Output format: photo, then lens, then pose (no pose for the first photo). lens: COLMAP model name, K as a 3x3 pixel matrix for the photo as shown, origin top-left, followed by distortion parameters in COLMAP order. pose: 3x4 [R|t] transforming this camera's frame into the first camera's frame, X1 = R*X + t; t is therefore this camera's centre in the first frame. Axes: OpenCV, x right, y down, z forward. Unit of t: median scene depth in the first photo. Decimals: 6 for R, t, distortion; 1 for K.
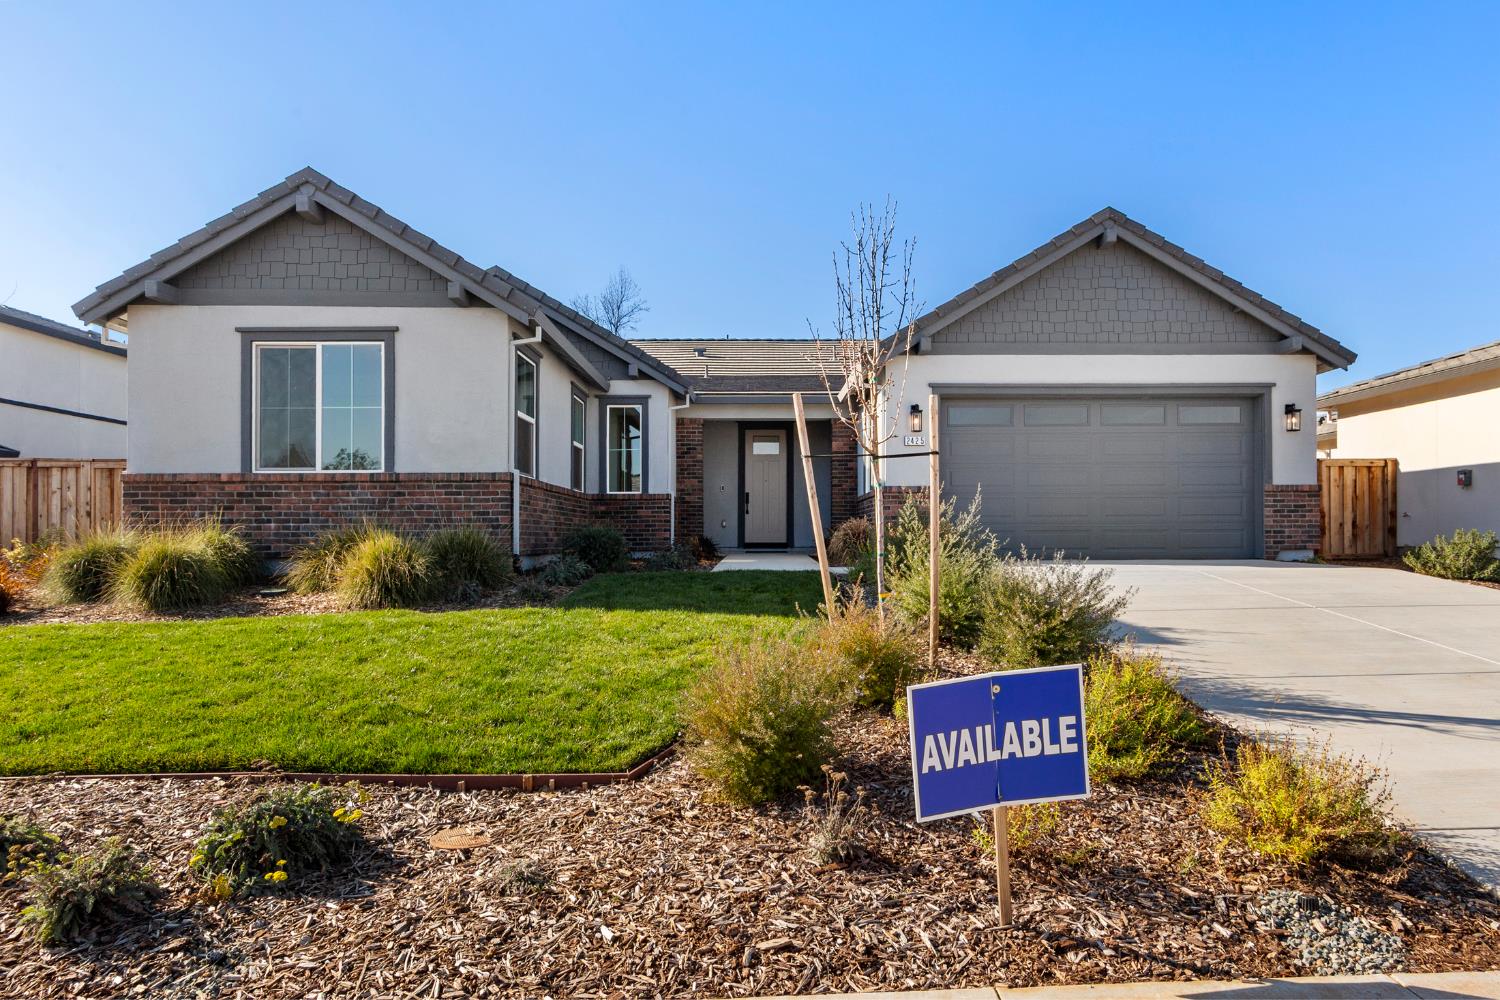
lens RADIAL K [[733.7, 0, 758.4], [0, 733.7, 515.9], [0, 0, 1]] dist [0.002935, 0.001382]
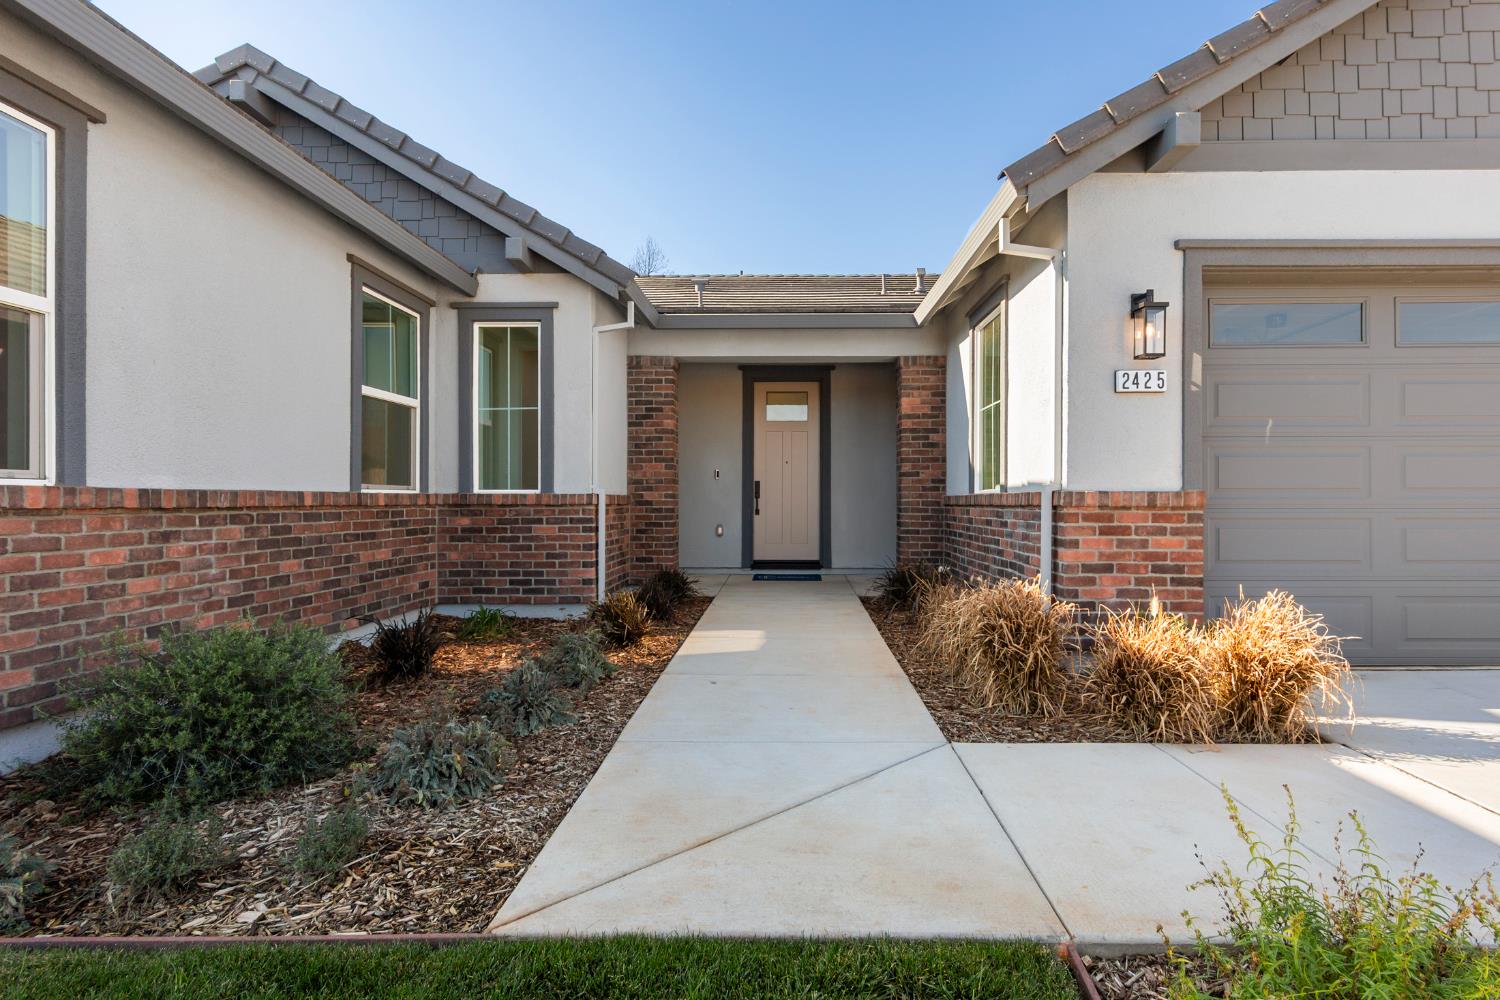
lens RADIAL K [[733.7, 0, 780.5], [0, 733.7, 494.1], [0, 0, 1]] dist [0.002935, 0.001382]
pose [[0.999954, 0.002571, -0.009199, 0.017582], [-0.002498, 0.999965, 0.007994, -0.042992], [0.009219, -0.007971, 0.999926, 0.599036]]
